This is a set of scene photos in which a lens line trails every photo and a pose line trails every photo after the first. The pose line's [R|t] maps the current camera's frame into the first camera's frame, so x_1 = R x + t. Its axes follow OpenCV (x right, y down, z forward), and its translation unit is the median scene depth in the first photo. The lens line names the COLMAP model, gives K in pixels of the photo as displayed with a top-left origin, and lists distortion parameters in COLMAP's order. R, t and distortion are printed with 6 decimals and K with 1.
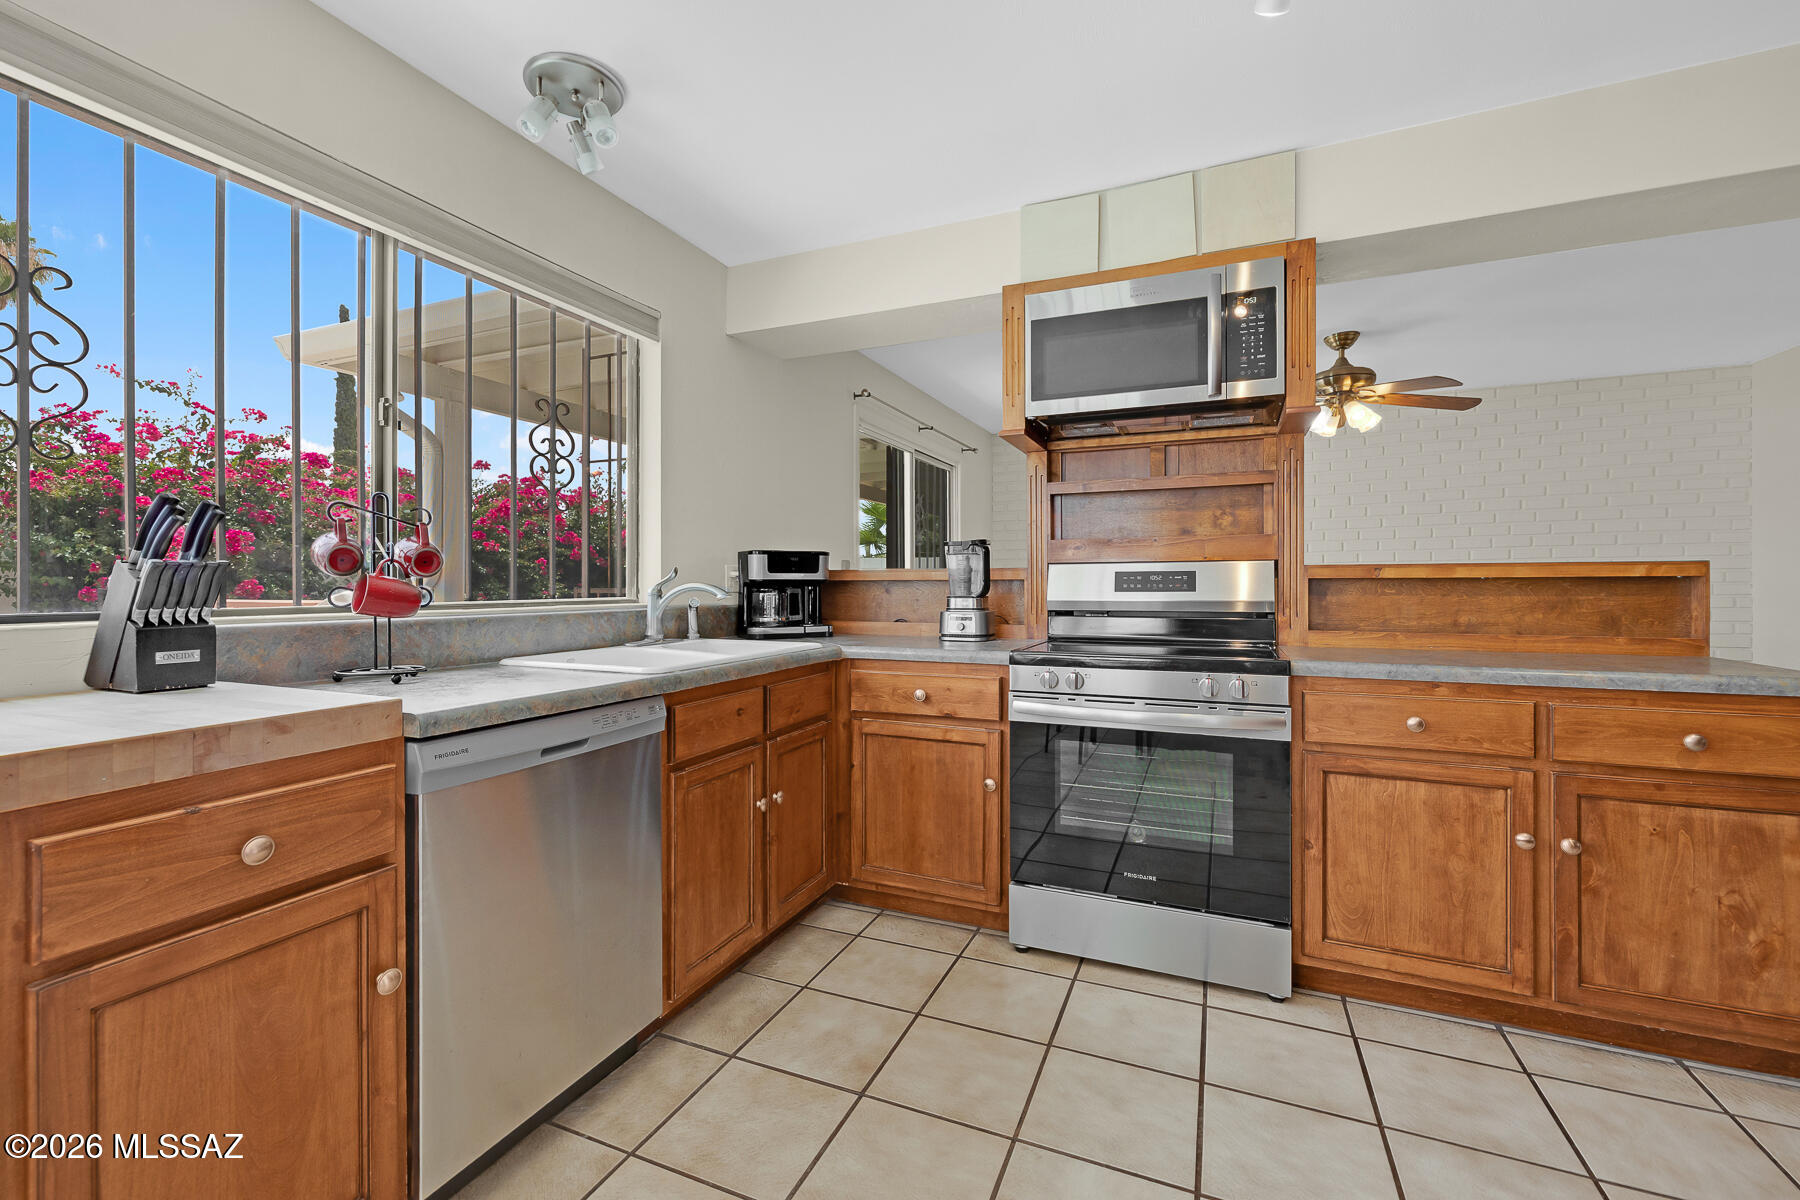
lens RADIAL K [[782.8, 0, 877.6], [0, 782.8, 576.2], [0, 0, 1]] dist [0.002335, 0.000447]
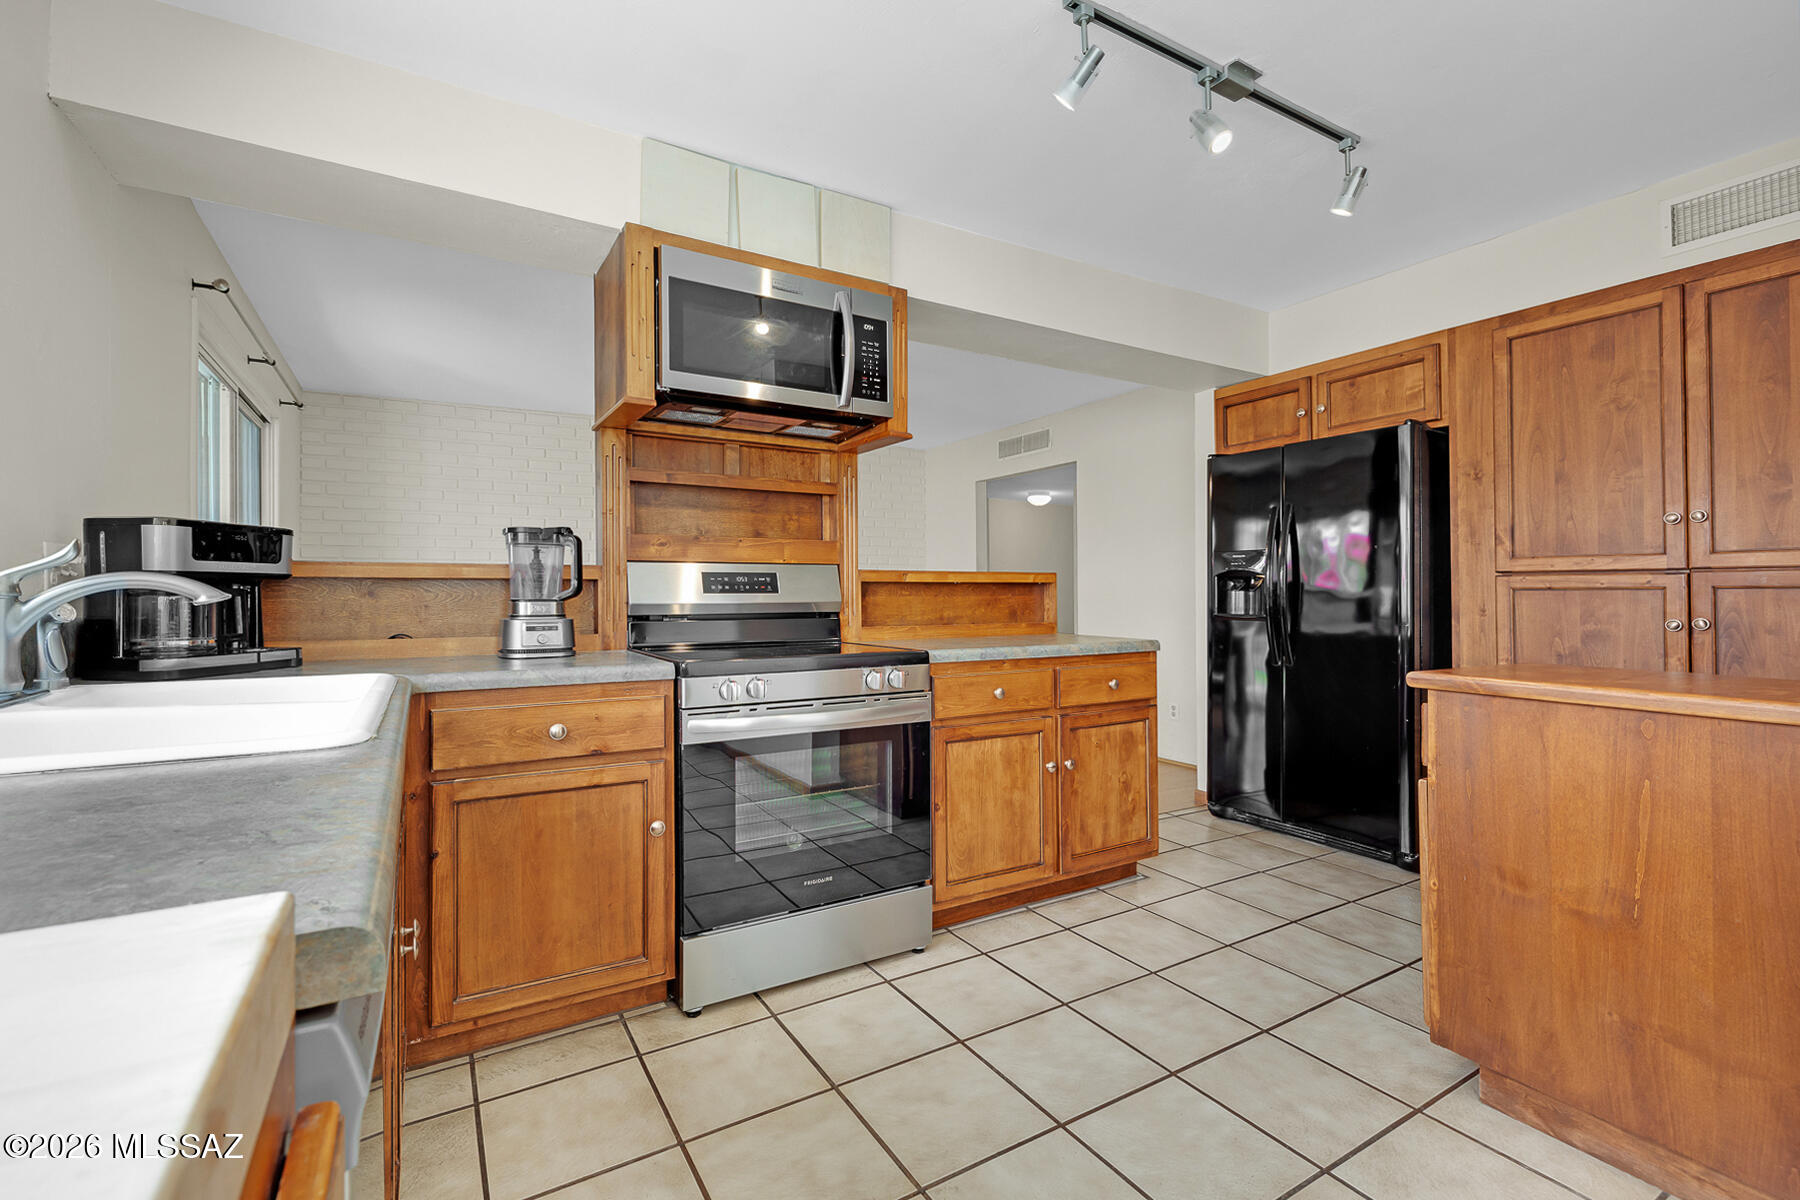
lens RADIAL K [[782.4, 0, 889.8], [0, 782.4, 580.4], [0, 0, 1]] dist [-0.001408, -0.000232]
pose [[0.571580, 0.016178, 0.820387, -0.411838], [-0.007418, 0.999867, -0.014549, 0.019642], [-0.820513, 0.002230, 0.571624, 0.354466]]
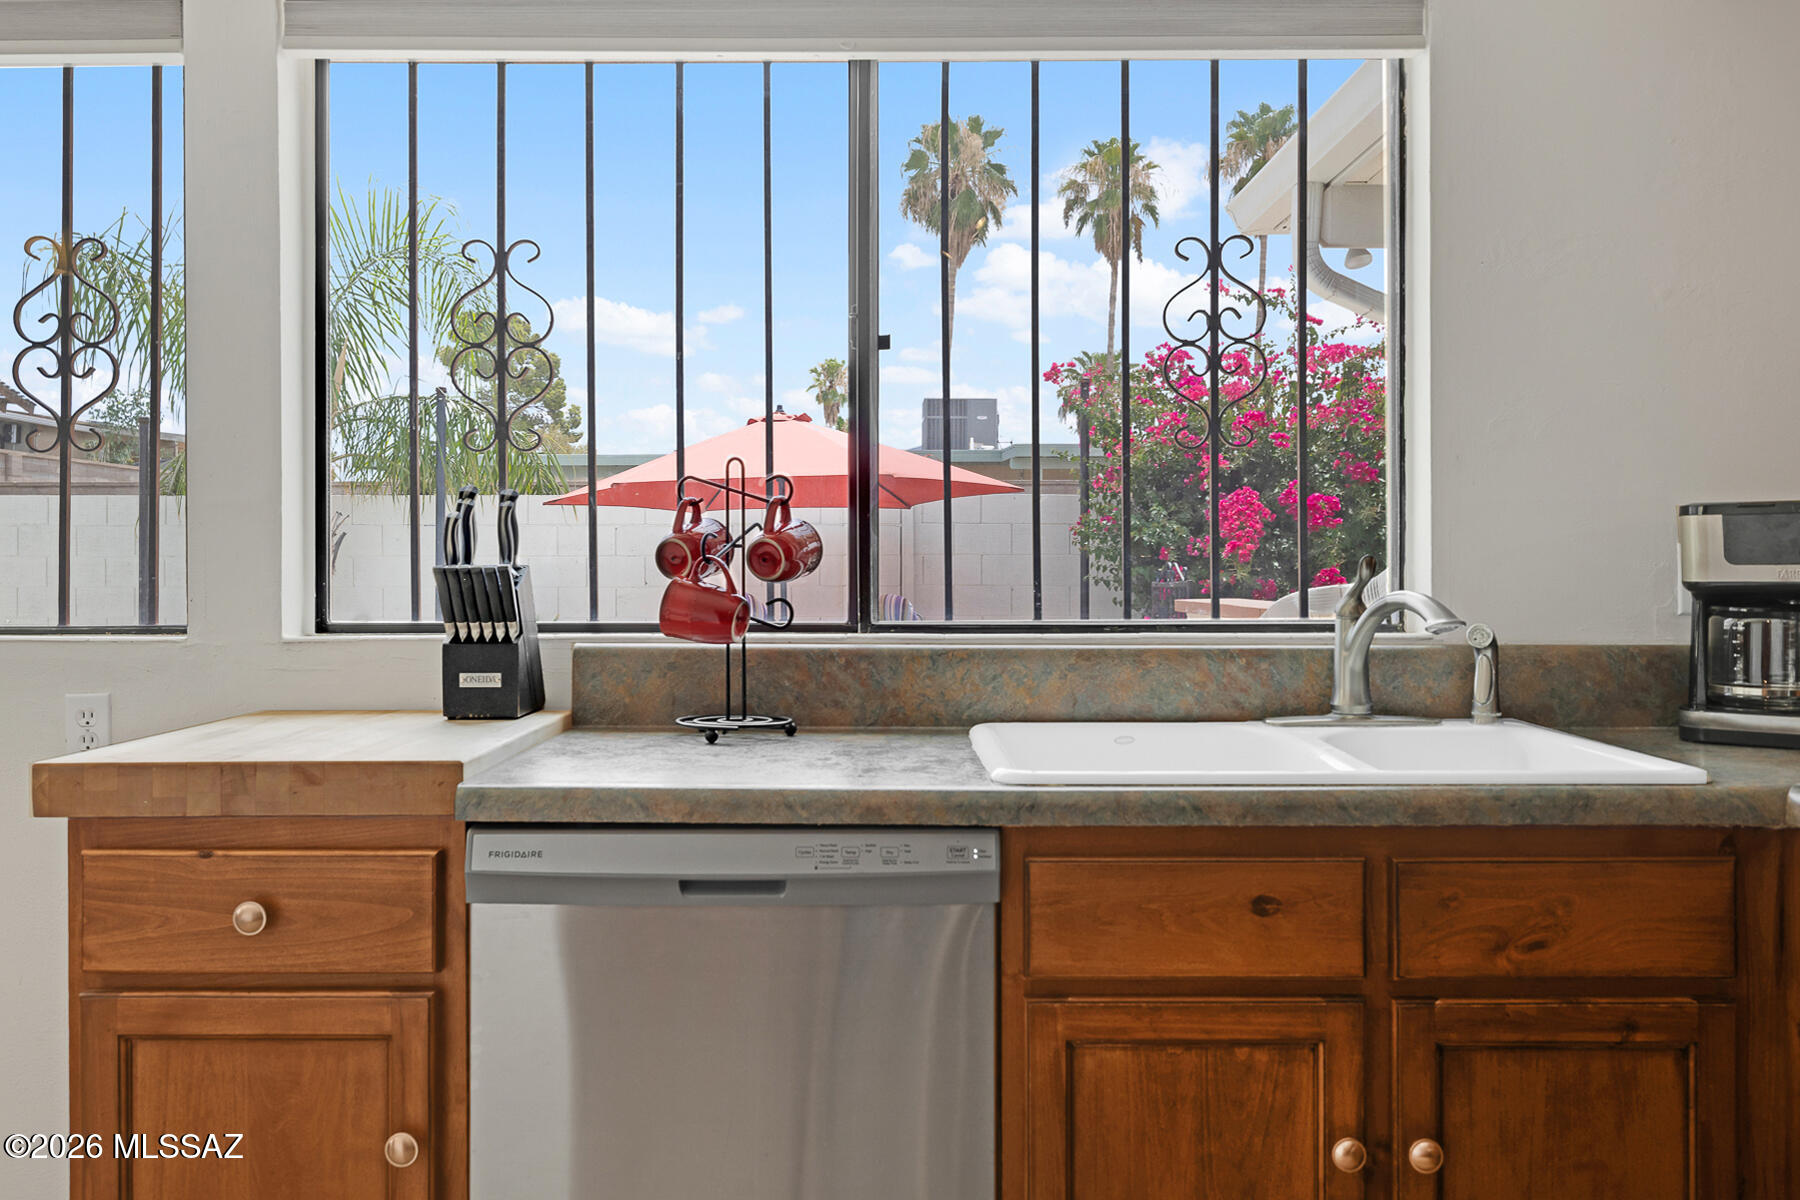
lens RADIAL K [[1444.9, 0, 898.6], [0, 1444.9, 569.2], [0, 0, 1]] dist [0.007036, 0.004182]
pose [[0.401923, 0.000251, -0.915674, 0.423859], [0.008826, 0.999952, 0.004148, -0.010740], [0.915631, -0.009749, 0.401901, 0.479219]]
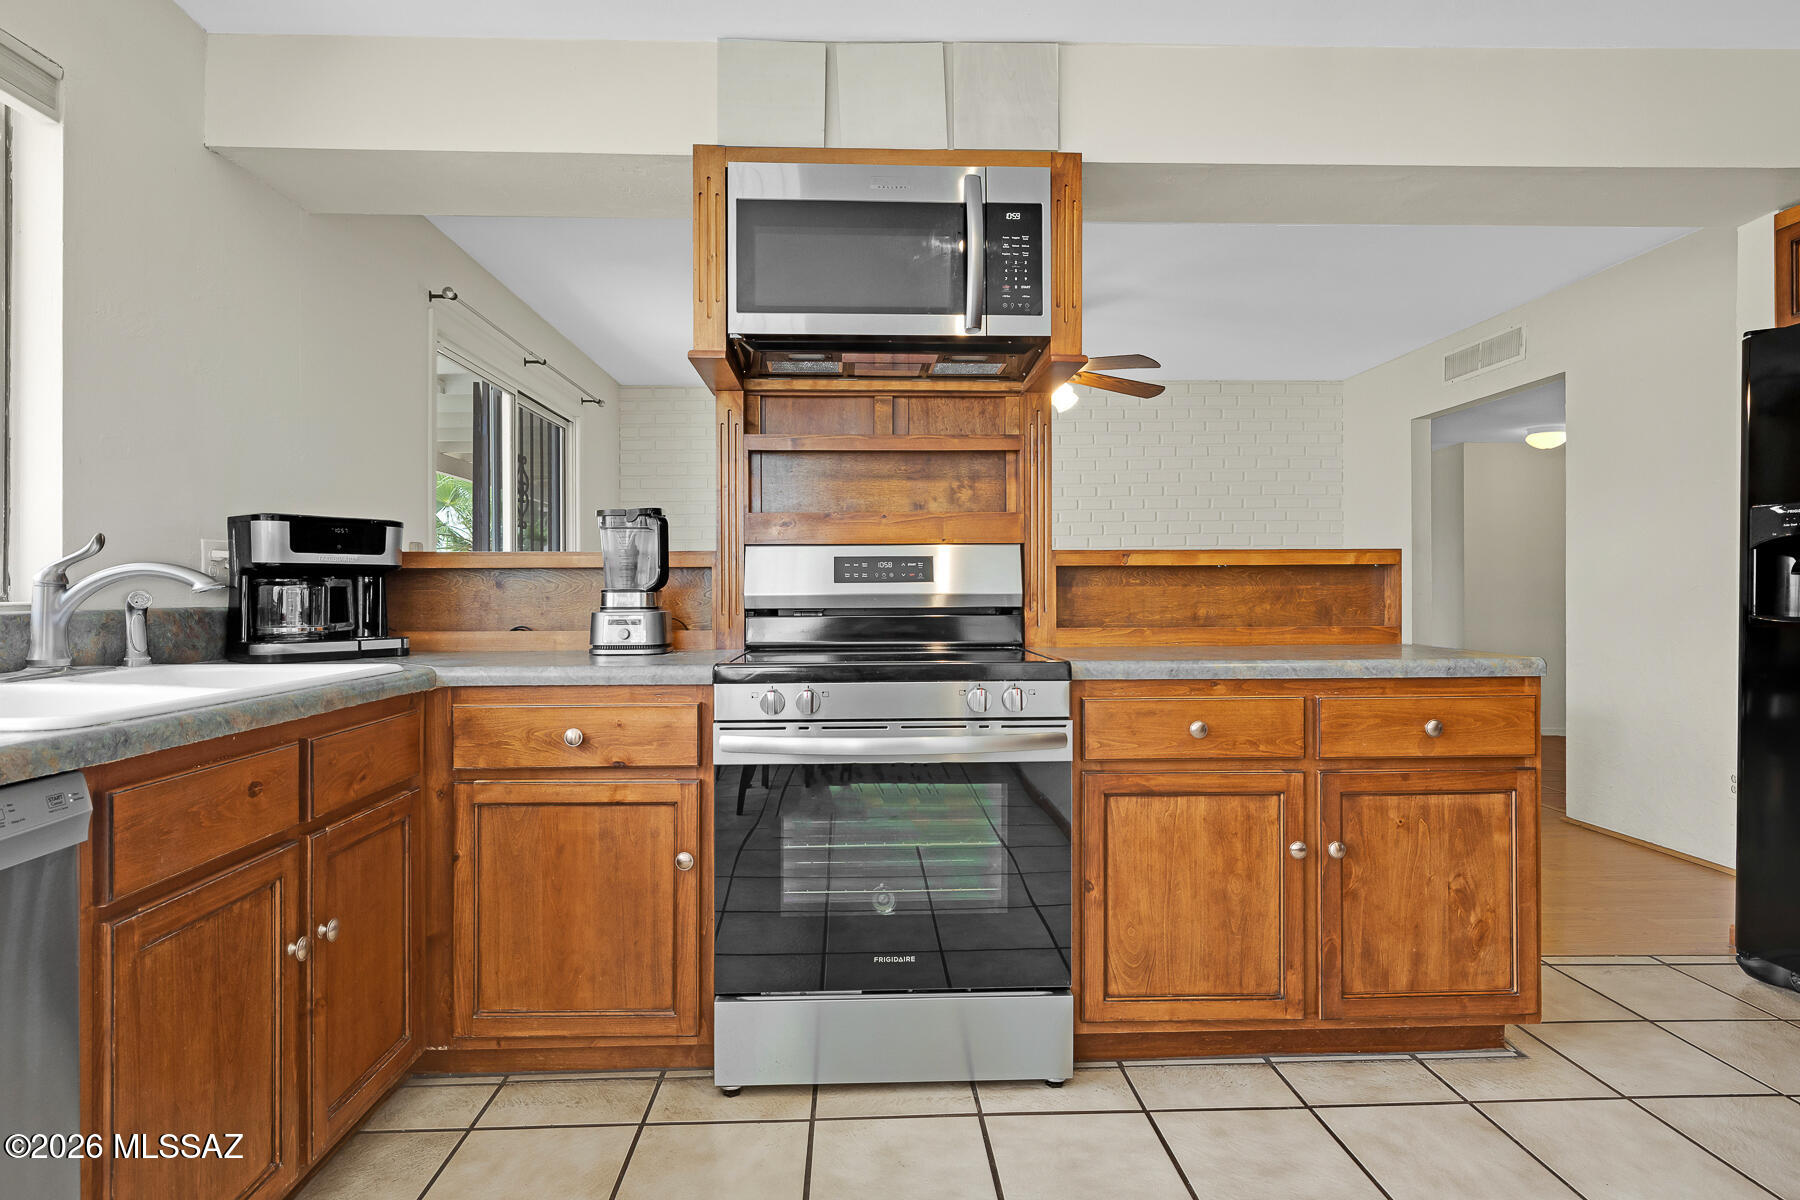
lens RADIAL K [[957.0, 0, 902.6], [0, 957.0, 583.3], [0, 0, 1]] dist [-0.001358, 0.000397]
pose [[0.893705, 0.002141, 0.448651, -0.065304], [-0.001749, 0.999998, -0.001288, 0.026023], [-0.448652, 0.000366, 0.893706, 0.177513]]
